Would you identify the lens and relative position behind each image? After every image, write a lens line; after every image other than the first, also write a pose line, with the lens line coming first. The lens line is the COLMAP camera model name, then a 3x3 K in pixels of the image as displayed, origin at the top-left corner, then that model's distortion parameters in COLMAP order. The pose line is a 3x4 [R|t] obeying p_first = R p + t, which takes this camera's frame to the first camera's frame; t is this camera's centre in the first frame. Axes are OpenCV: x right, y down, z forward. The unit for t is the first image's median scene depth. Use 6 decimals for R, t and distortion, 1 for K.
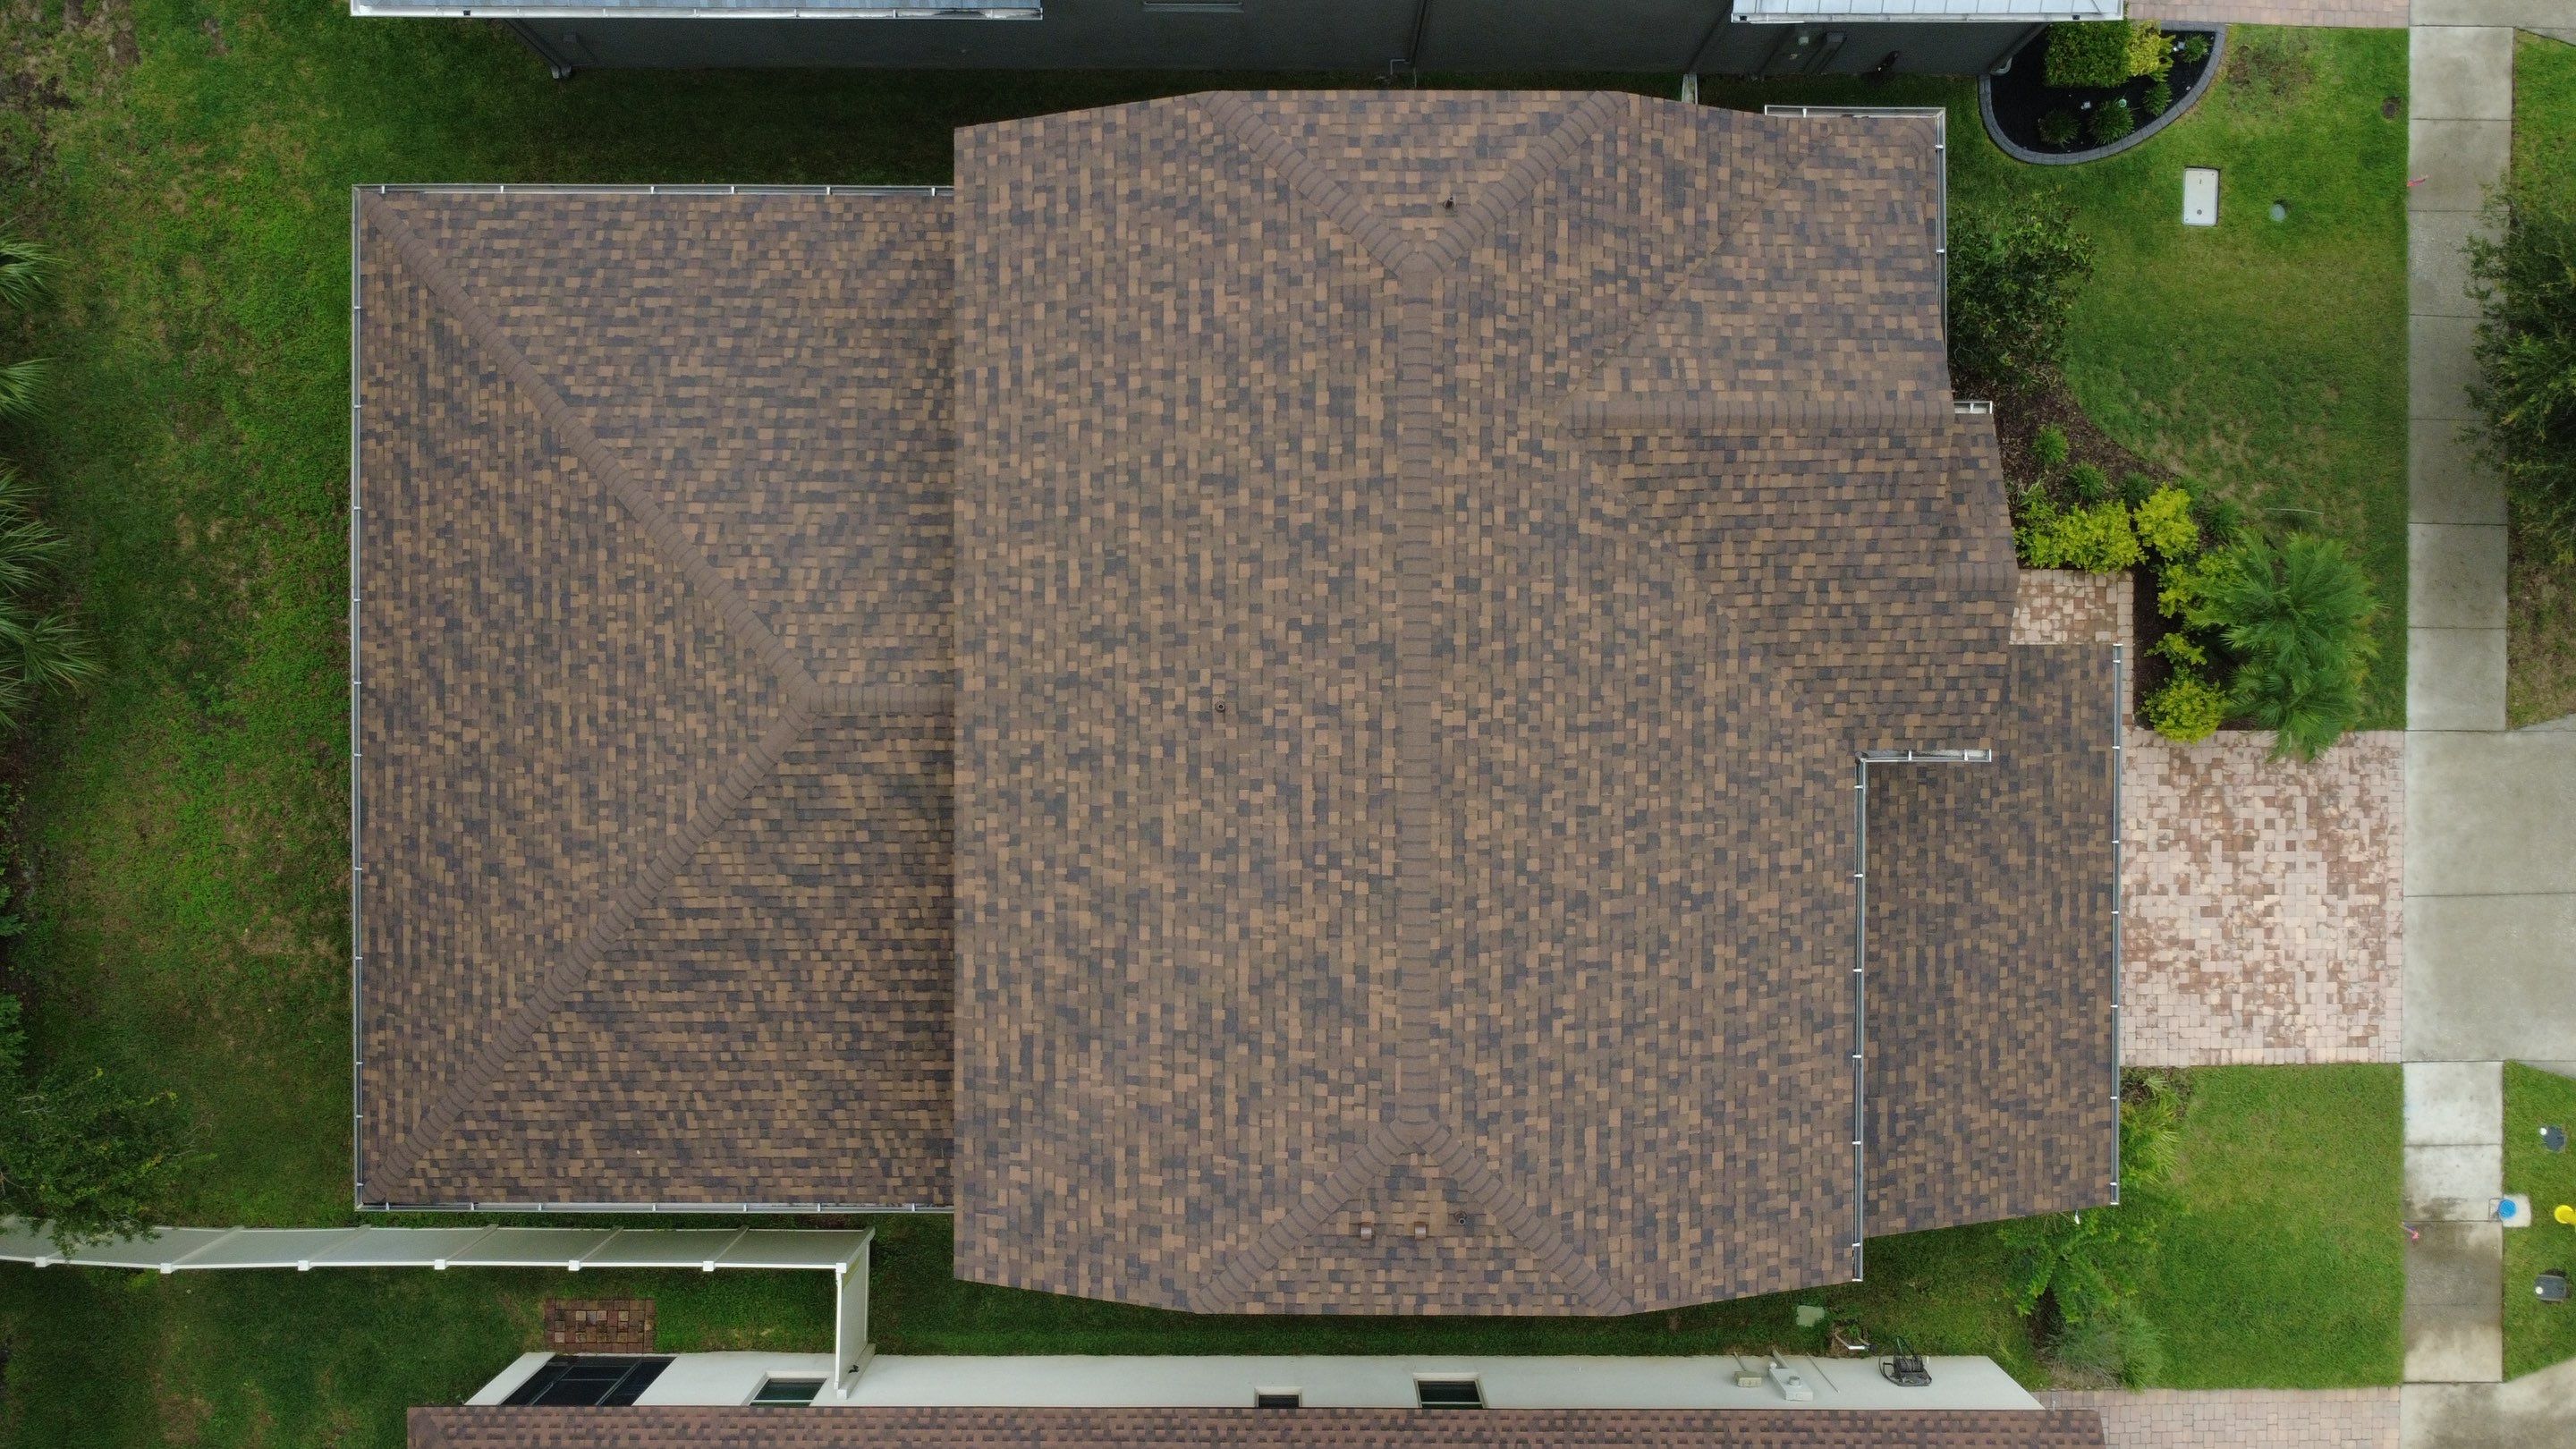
lens RADIAL K [[1874.8, 0, 1283.3], [0, 1874.8, 720.8], [0, 0, 1]] dist [-0.003568, 0.005891]
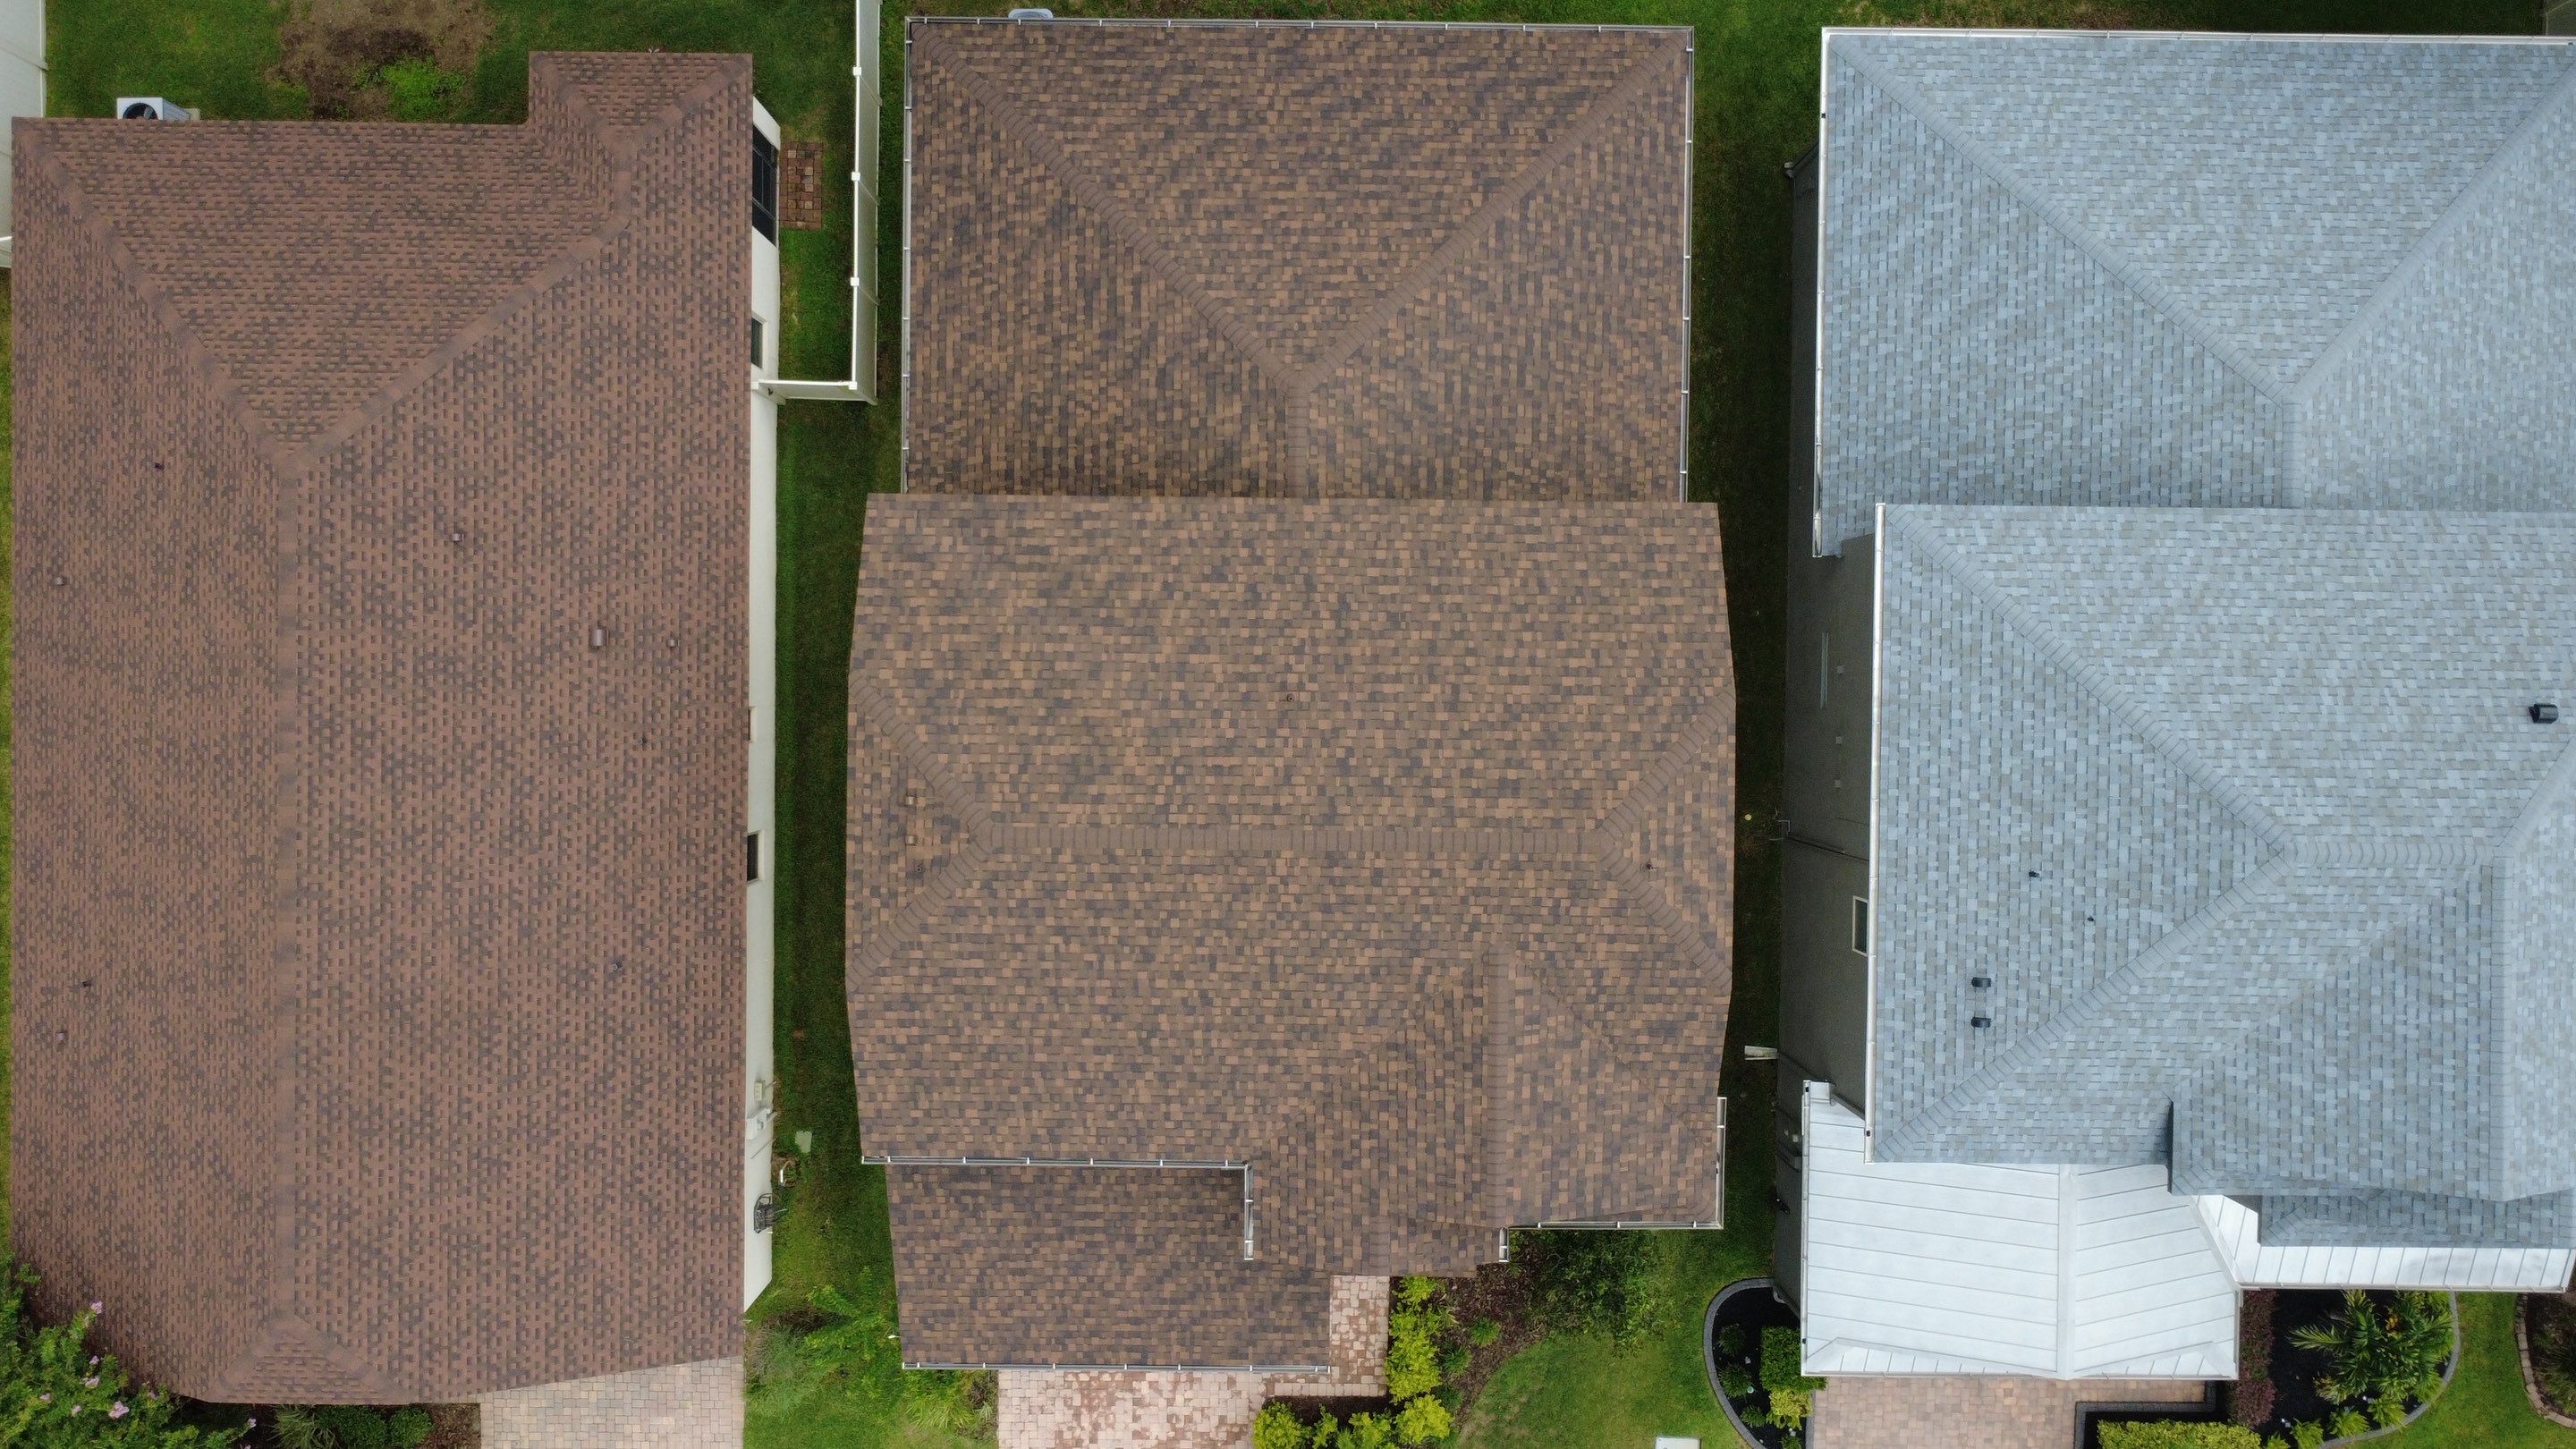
lens RADIAL K [[1874.8, 0, 1283.3], [0, 1874.8, 720.8], [0, 0, 1]] dist [-0.003568, 0.005891]
pose [[-0.009031, 0.999832, 0.015963, -0.034643], [-0.999868, -0.008813, -0.013666, 0.014874], [-0.013523, -0.016084, 0.999779, -0.340826]]
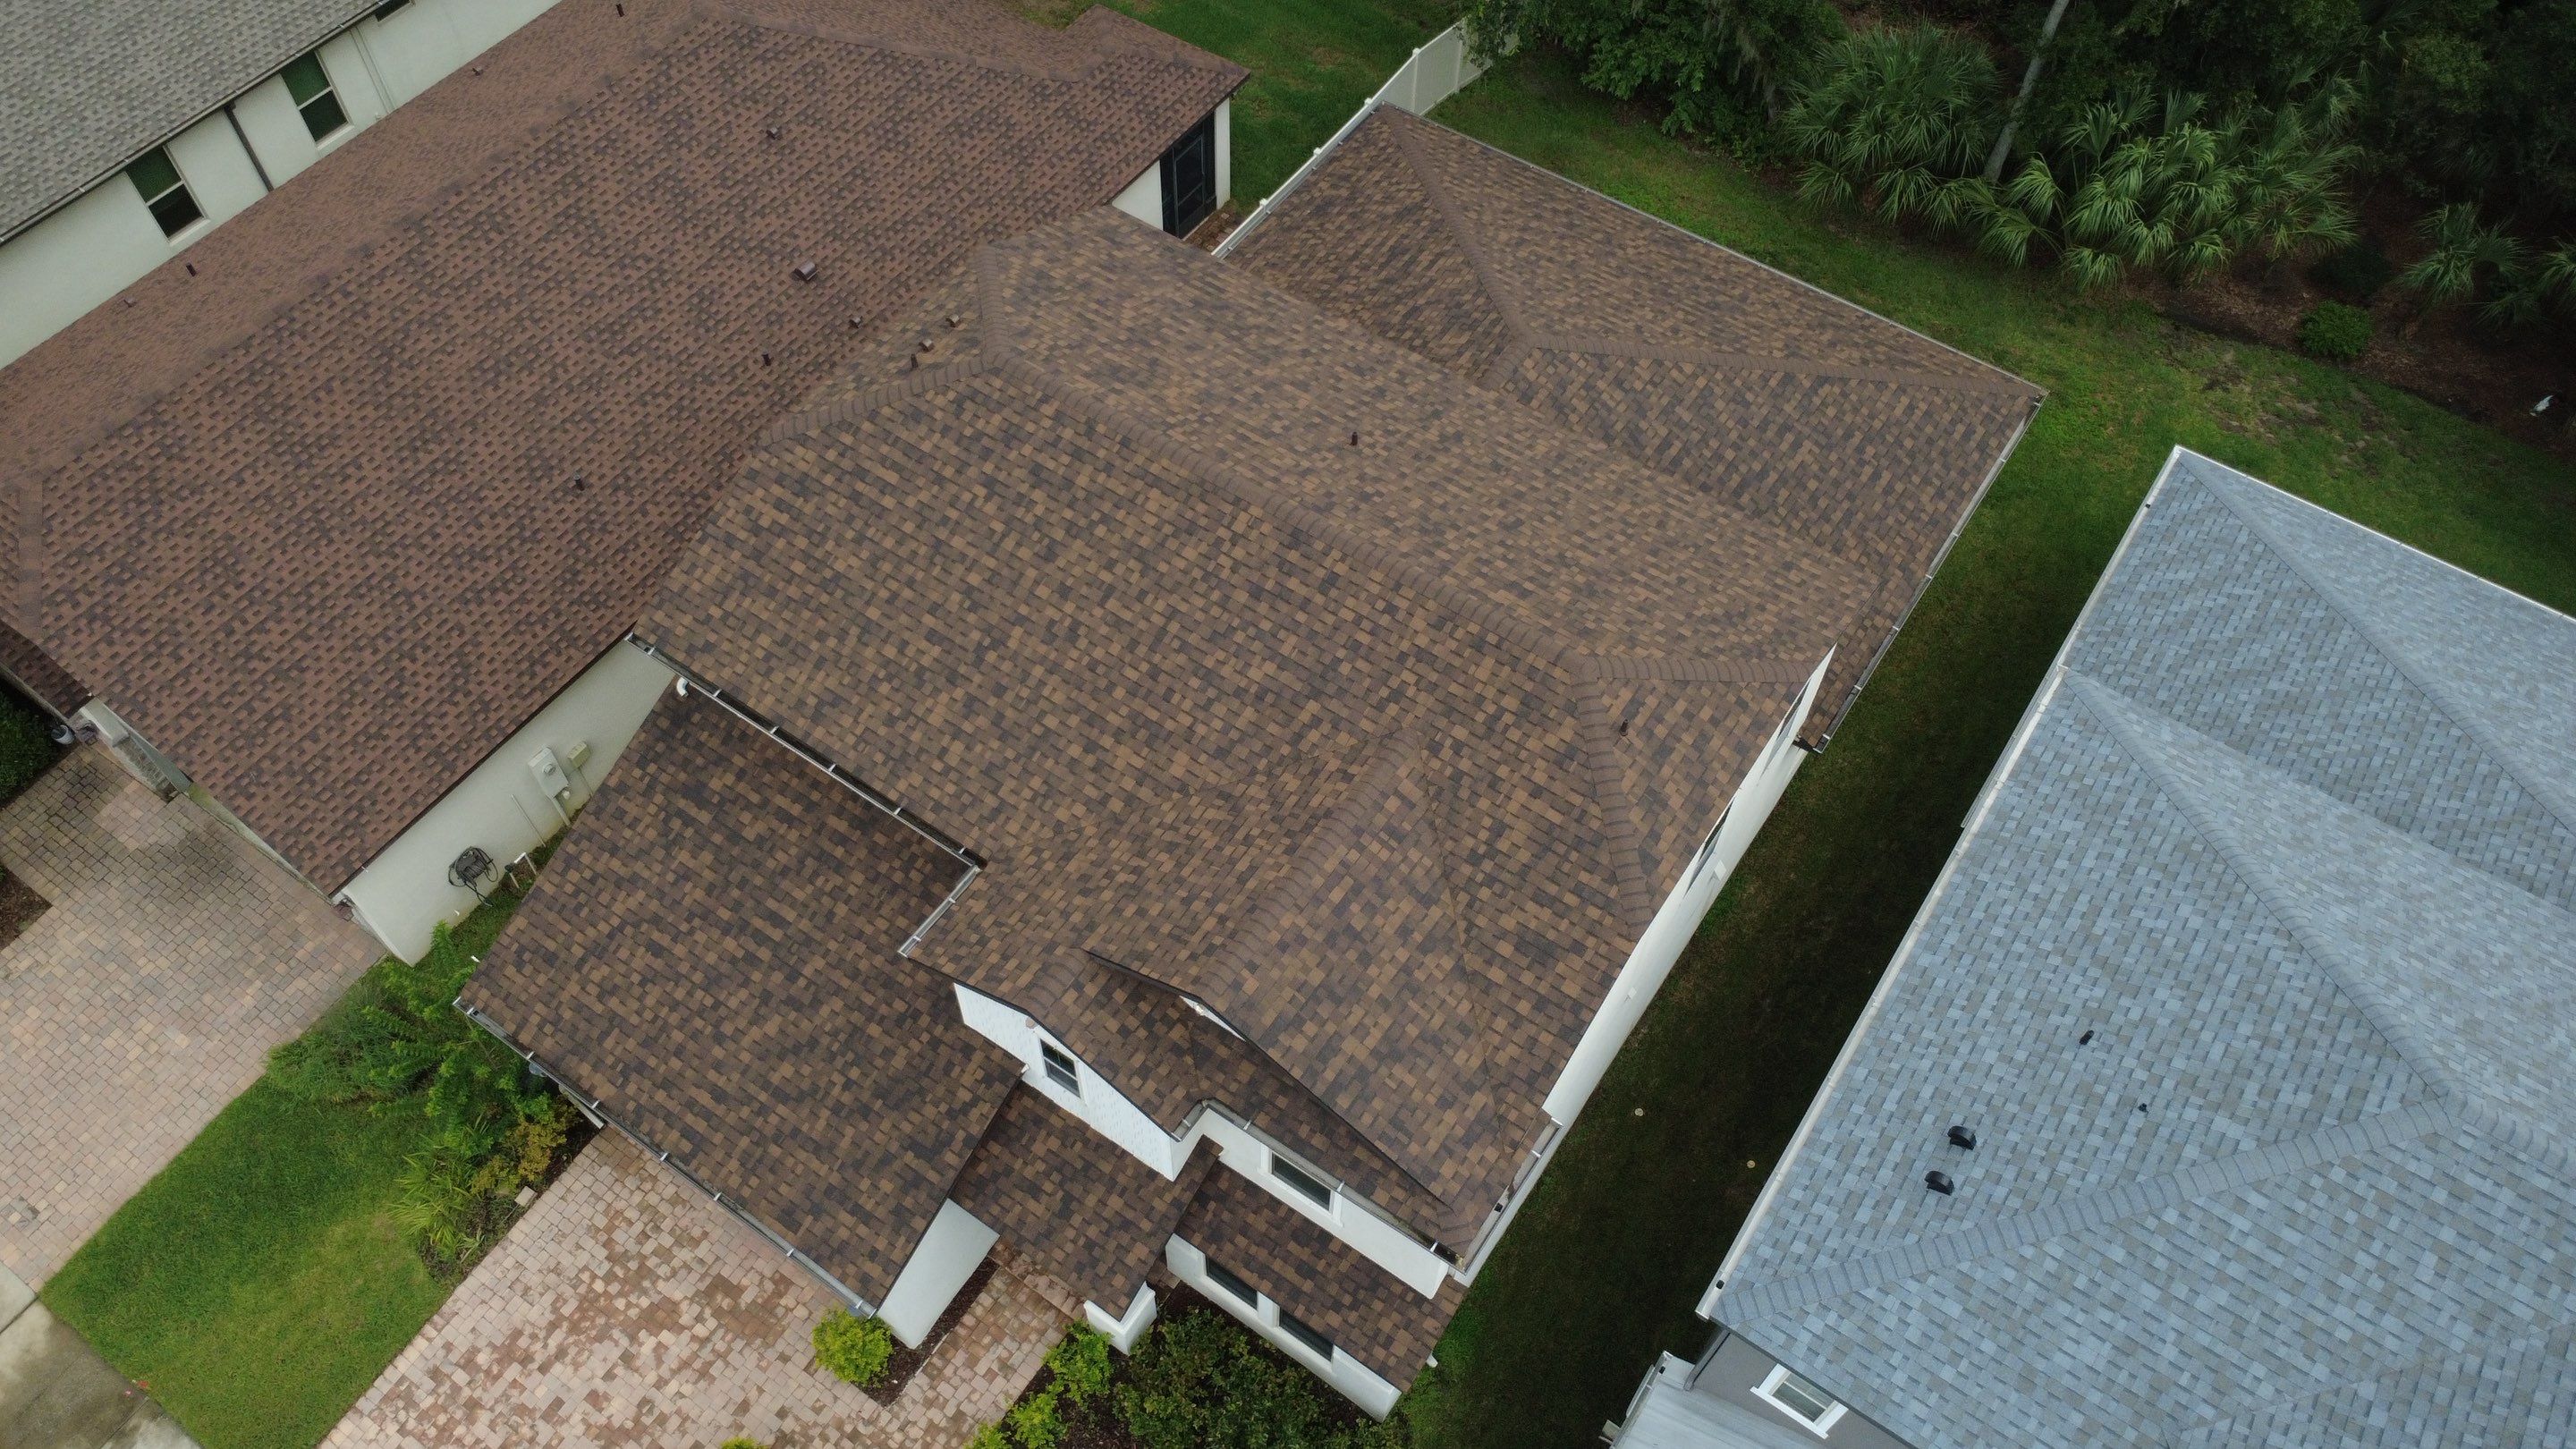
lens RADIAL K [[1874.8, 0, 1283.3], [0, 1874.8, 720.8], [0, 0, 1]] dist [-0.003568, 0.005891]
pose [[-0.563447, 0.676336, -0.474444, 0.631047], [-0.825939, -0.474191, 0.304906, -0.387861], [-0.018759, 0.563660, 0.825794, 0.074401]]
